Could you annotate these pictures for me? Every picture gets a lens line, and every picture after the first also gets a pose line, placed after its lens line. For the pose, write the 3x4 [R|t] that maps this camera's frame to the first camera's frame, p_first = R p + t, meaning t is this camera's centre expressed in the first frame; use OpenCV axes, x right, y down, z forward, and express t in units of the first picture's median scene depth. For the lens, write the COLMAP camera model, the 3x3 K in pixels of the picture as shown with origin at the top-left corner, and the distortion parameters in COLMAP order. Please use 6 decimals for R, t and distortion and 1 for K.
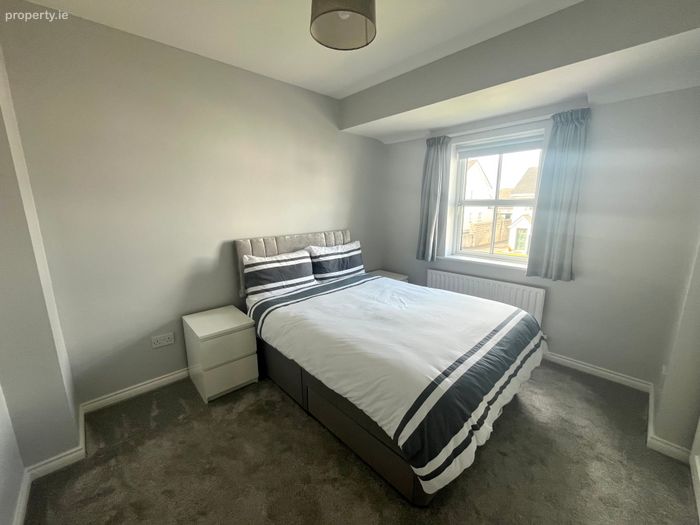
lens RADIAL K [[283.3, 0, 348.0], [0, 283.3, 262.1], [0, 0, 1]] dist [-0.003286, -0.000884]
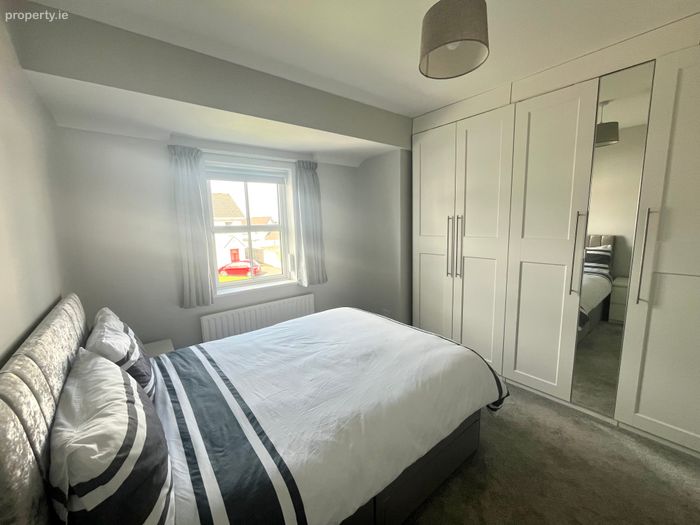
lens RADIAL K [[283.3, 0, 348.0], [0, 283.3, 262.1], [0, 0, 1]] dist [-0.003286, -0.000884]
pose [[0.090518, -0.130261, 0.987339, -0.546718], [0.222646, 0.968963, 0.107424, -0.147616], [-0.970688, 0.210103, 0.116711, 0.667675]]
